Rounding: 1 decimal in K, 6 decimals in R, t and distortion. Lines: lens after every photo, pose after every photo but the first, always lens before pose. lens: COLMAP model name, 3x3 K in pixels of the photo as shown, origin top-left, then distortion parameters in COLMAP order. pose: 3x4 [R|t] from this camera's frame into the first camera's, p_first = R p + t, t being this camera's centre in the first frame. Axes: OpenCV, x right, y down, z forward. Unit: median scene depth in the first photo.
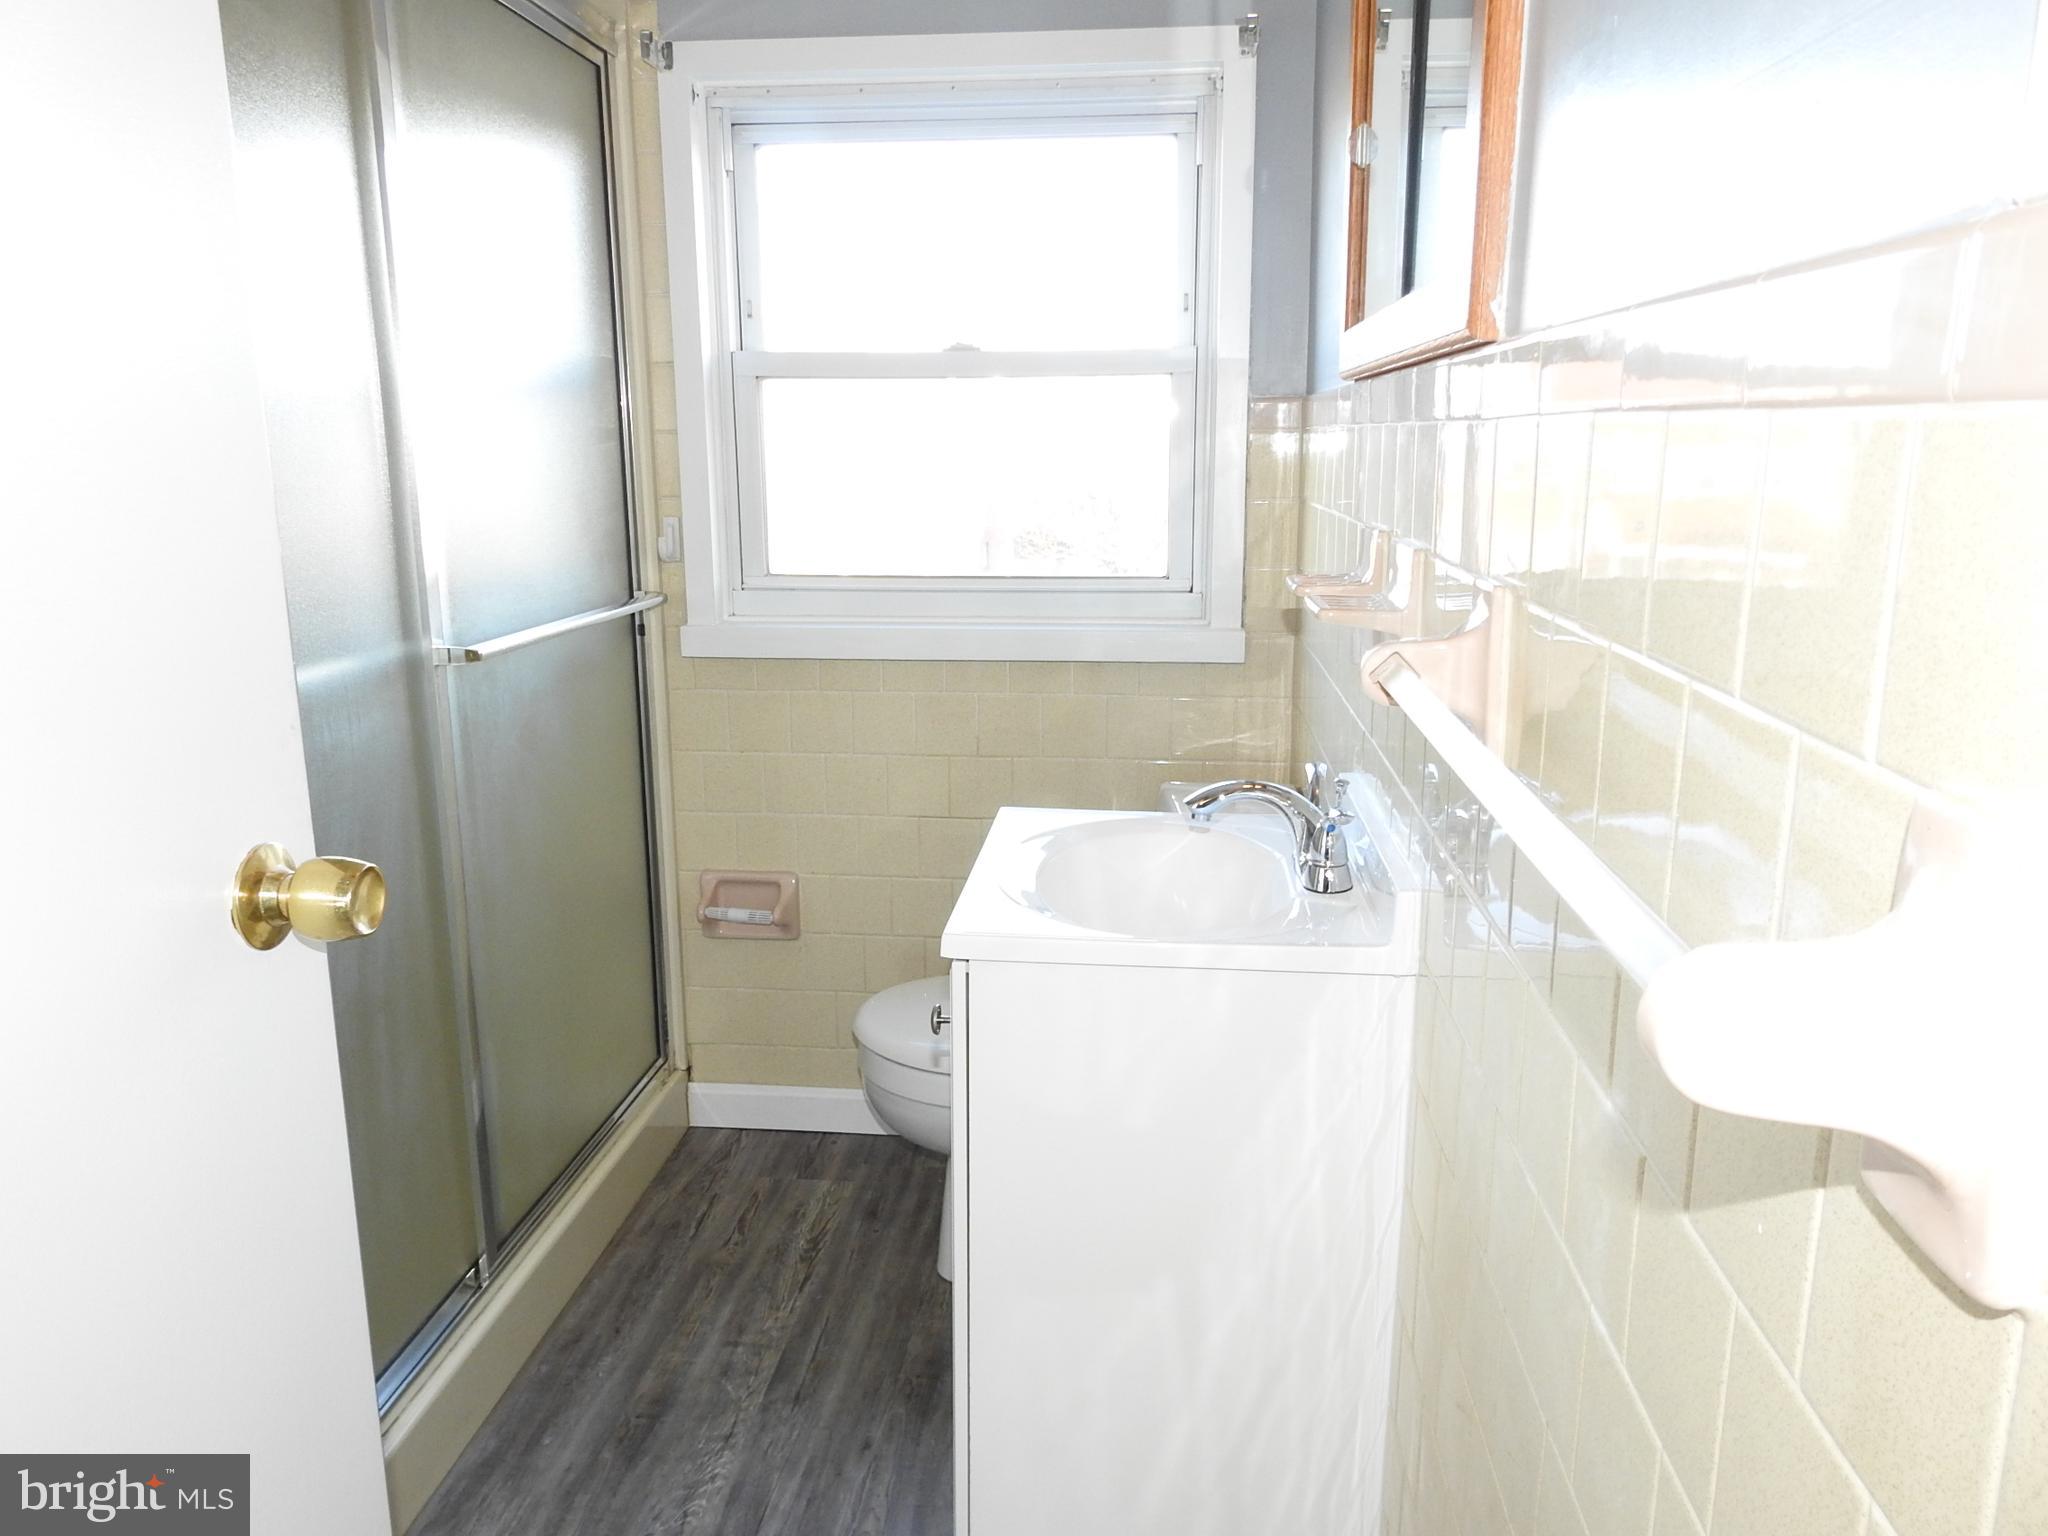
lens RADIAL K [[1456.6, 0, 1007.4], [0, 1456.6, 764.5], [0, 0, 1]] dist [-0.007809, 0.004957]
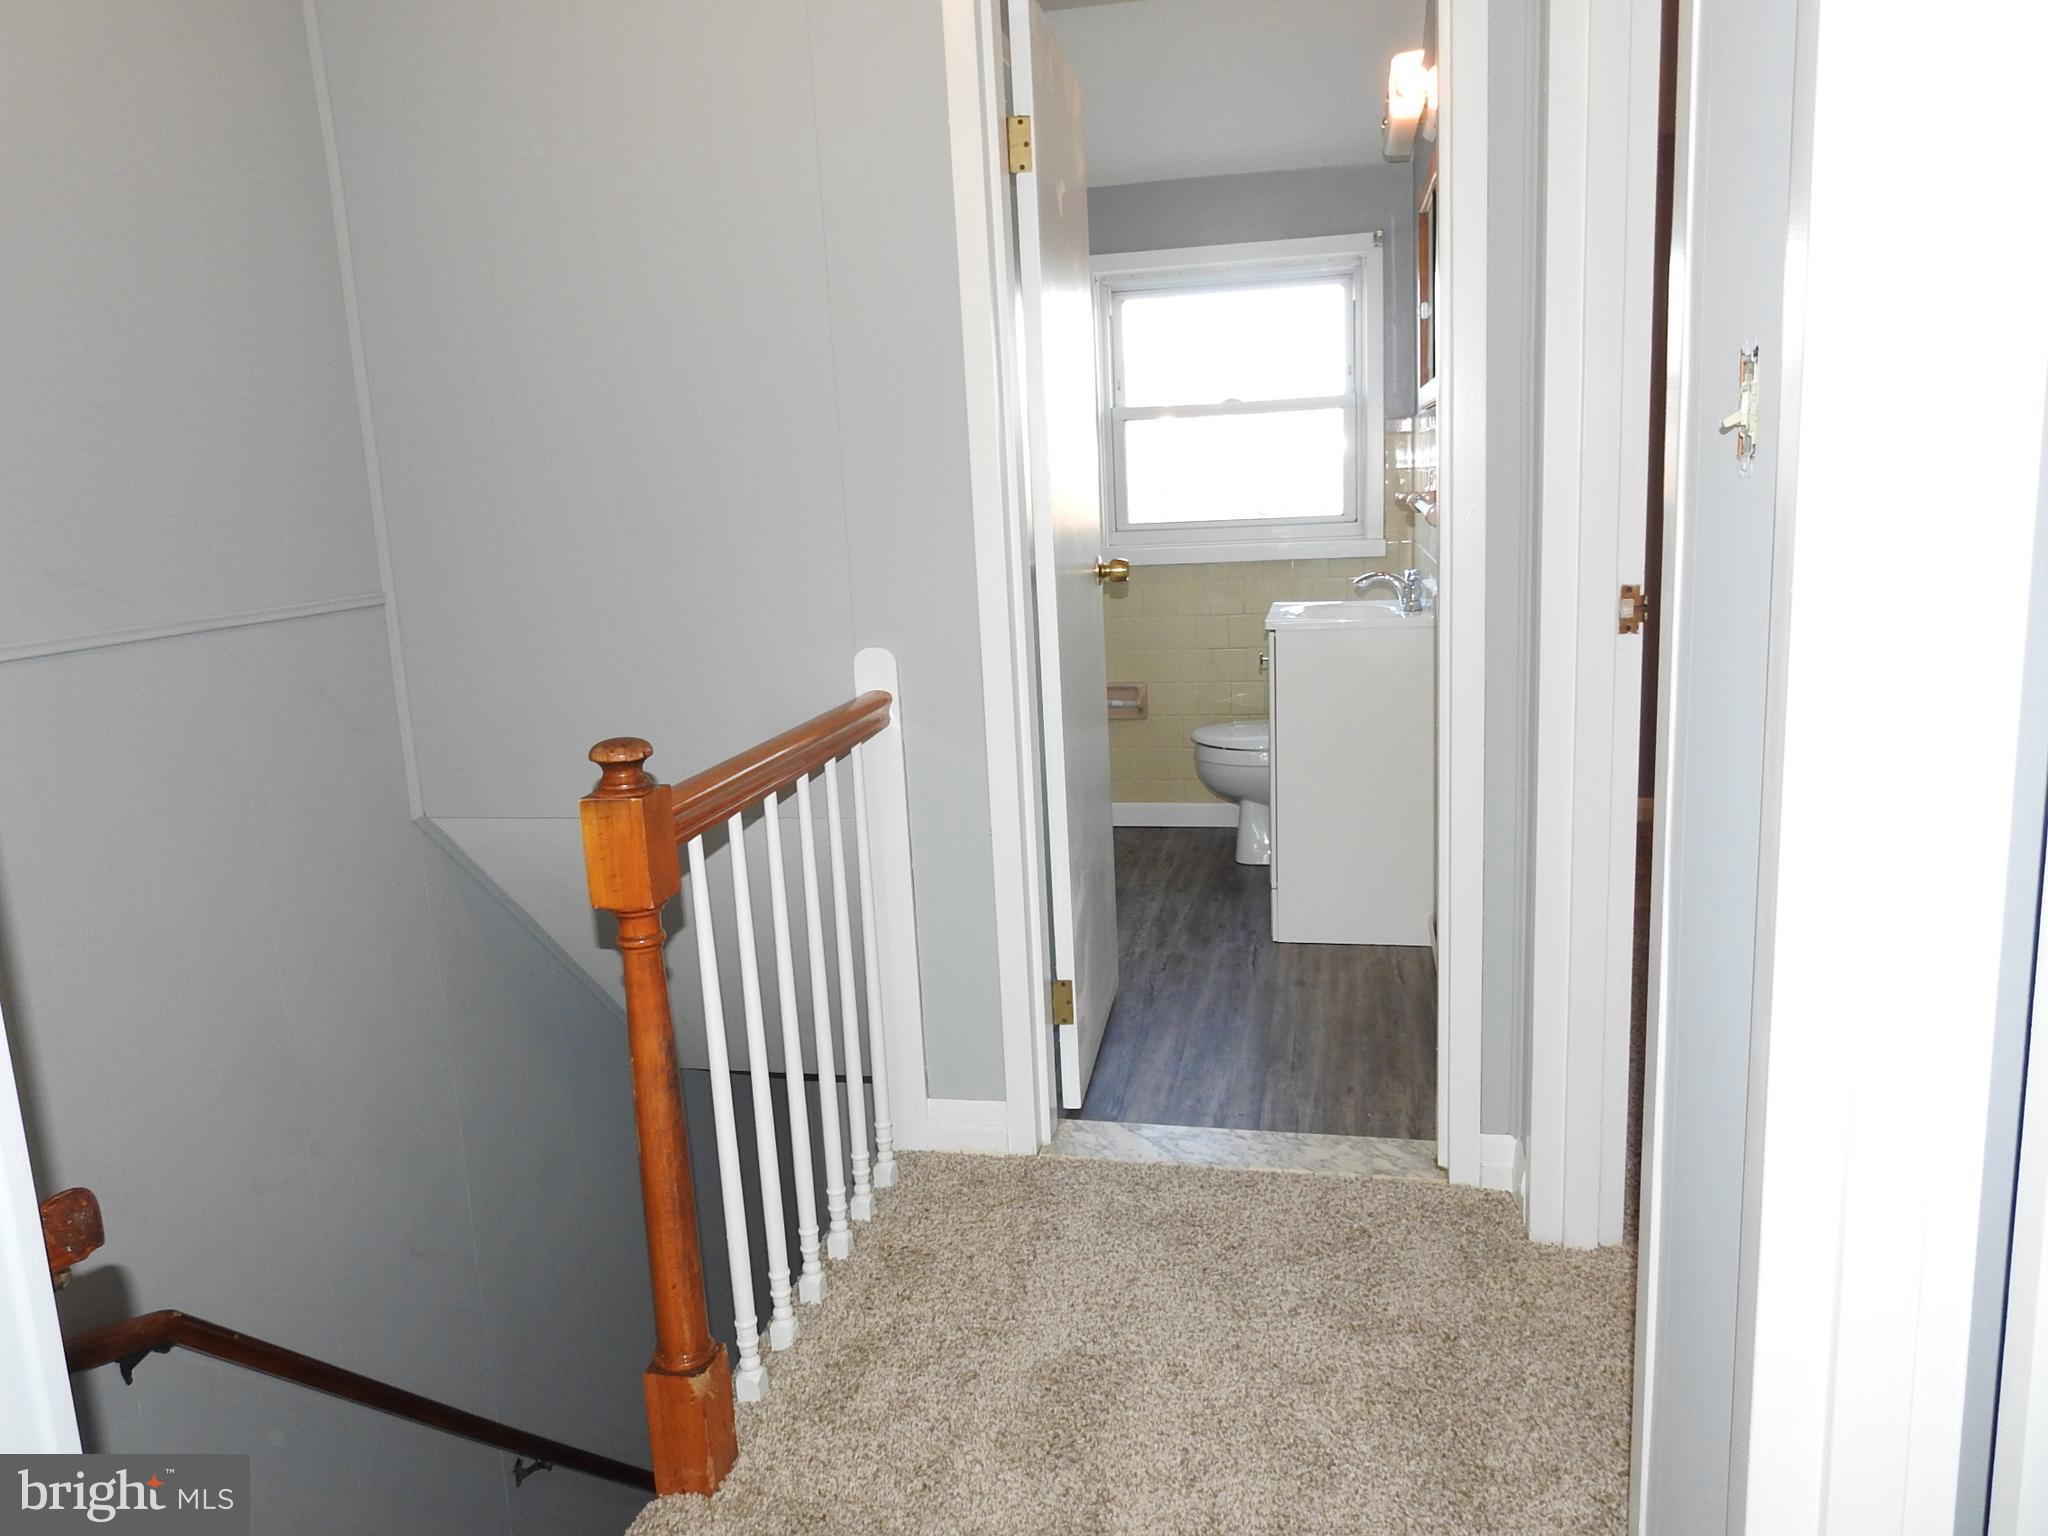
lens RADIAL K [[1456.6, 0, 1031.8], [0, 1456.6, 760.3], [0, 0, 1]] dist [-0.007809, 0.004957]
pose [[0.995591, -0.021472, -0.091312, -0.128732], [0.018316, 0.999210, -0.035258, 0.250756], [0.091997, 0.033430, 0.995198, -0.919187]]
